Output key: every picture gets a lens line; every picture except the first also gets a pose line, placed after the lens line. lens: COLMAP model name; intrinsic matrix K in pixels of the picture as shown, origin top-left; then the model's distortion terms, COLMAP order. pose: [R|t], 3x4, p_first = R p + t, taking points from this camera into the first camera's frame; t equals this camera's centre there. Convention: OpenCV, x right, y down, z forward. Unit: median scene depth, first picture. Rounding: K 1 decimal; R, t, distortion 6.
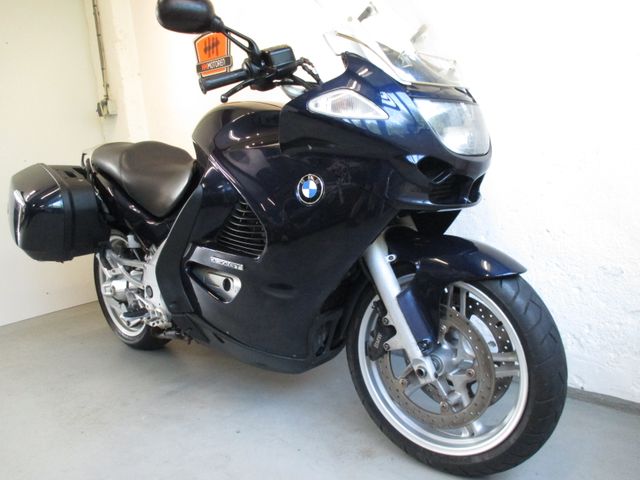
lens RADIAL K [[535.3, 0, 324.1], [0, 535.3, 241.1], [0, 0, 1]] dist [-0.019961, -0.013588]
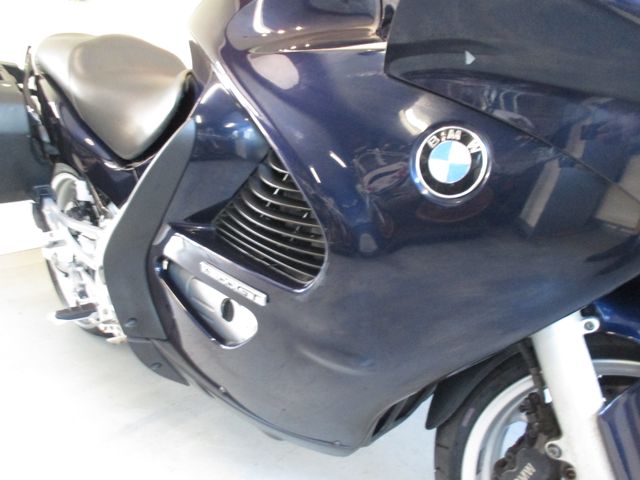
lens RADIAL K [[535.3, 0, 314.3], [0, 535.3, 240.2], [0, 0, 1]] dist [-0.019961, -0.013588]
pose [[0.994965, 0.100193, 0.002352, -0.101413], [-0.099701, 0.987143, 0.124934, -0.063149], [0.010196, -0.124540, 0.992162, 0.466742]]
